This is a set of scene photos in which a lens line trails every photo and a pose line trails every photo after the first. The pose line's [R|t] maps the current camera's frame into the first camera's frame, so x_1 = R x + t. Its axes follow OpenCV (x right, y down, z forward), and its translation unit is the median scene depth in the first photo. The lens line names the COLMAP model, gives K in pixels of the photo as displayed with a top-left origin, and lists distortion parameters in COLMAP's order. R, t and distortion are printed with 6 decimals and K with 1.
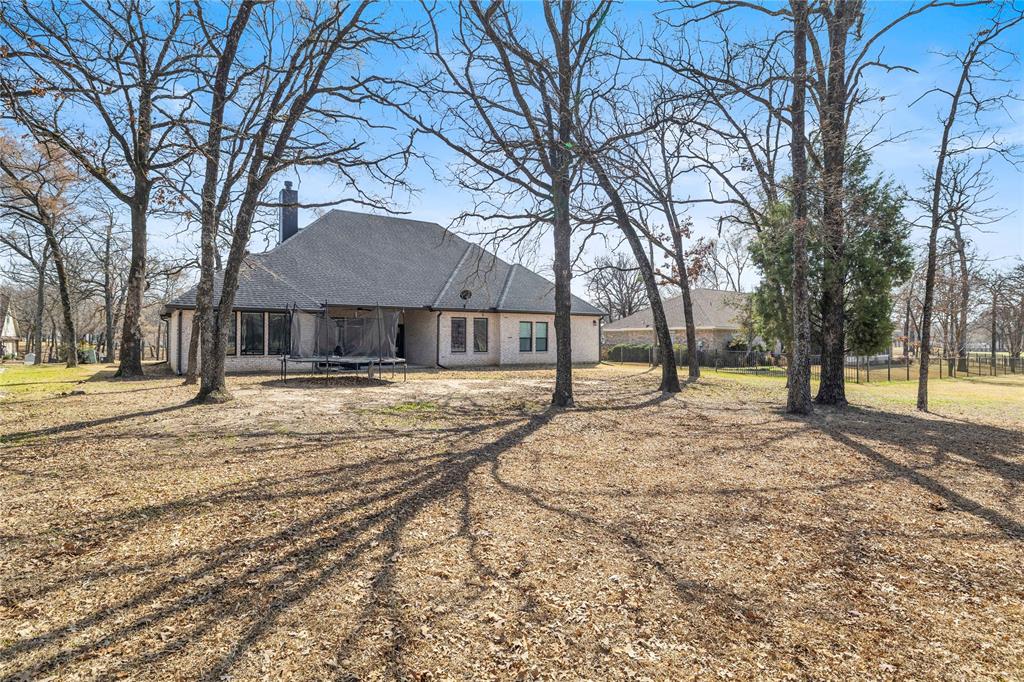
lens RADIAL K [[524.9, 0, 512.3], [0, 524.9, 334.2], [0, 0, 1]] dist [-0.000570, -0.000155]
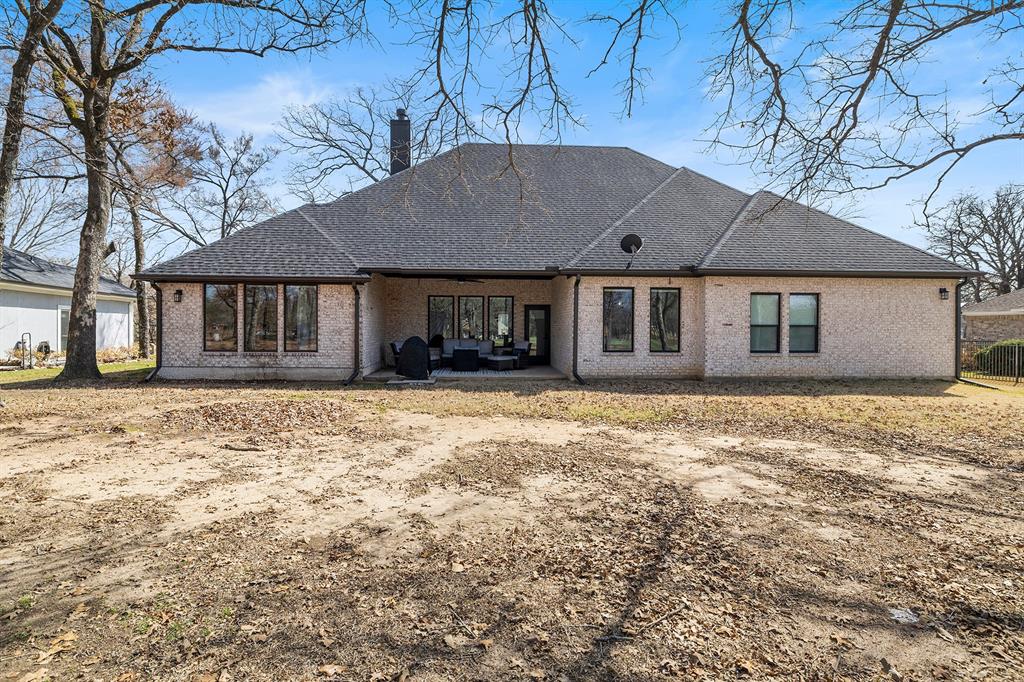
lens RADIAL K [[524.9, 0, 512.3], [0, 524.9, 334.2], [0, 0, 1]] dist [-0.000570, -0.000155]
pose [[0.860167, 0.005185, -0.509985, 0.075518], [0.001922, 0.999908, 0.013406, 0.008303], [0.510008, -0.012511, 0.860079, 0.466939]]
